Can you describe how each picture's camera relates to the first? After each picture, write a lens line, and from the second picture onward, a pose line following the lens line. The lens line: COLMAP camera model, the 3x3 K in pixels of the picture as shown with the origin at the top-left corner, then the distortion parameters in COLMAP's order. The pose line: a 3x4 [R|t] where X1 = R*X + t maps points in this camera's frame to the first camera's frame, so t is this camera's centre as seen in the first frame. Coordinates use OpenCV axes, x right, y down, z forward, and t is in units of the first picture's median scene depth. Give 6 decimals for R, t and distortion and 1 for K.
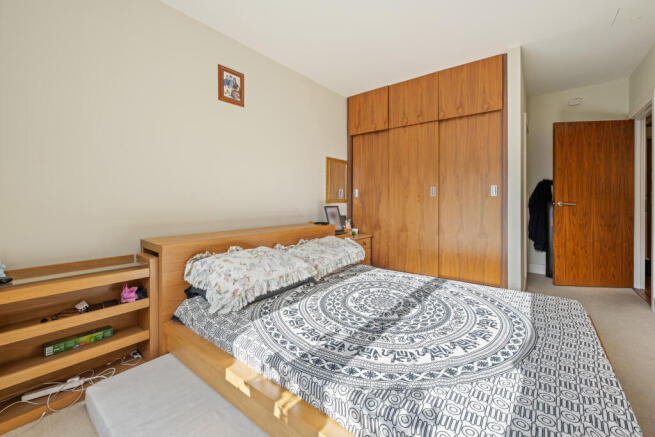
lens RADIAL K [[270.4, 0, 326.9], [0, 270.4, 200.6], [0, 0, 1]] dist [-0.000101, -0.000107]
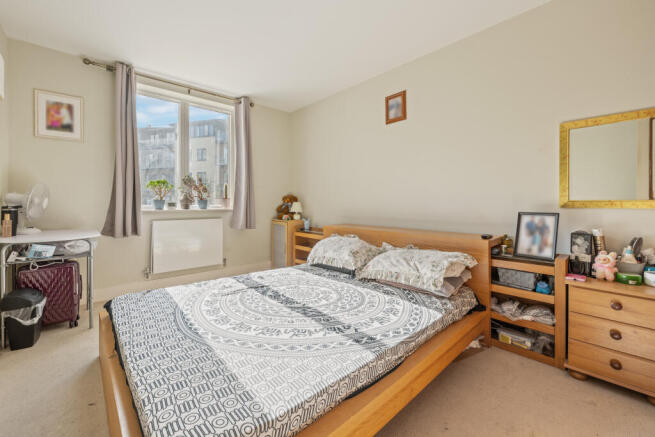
lens RADIAL K [[270.4, 0, 326.9], [0, 270.4, 200.6], [0, 0, 1]] dist [-0.000101, -0.000107]
pose [[-0.154566, 0.000804, -0.987982, 1.291786], [-0.004164, 0.999990, 0.001466, -0.012235], [0.987974, 0.004341, -0.154561, 1.286563]]
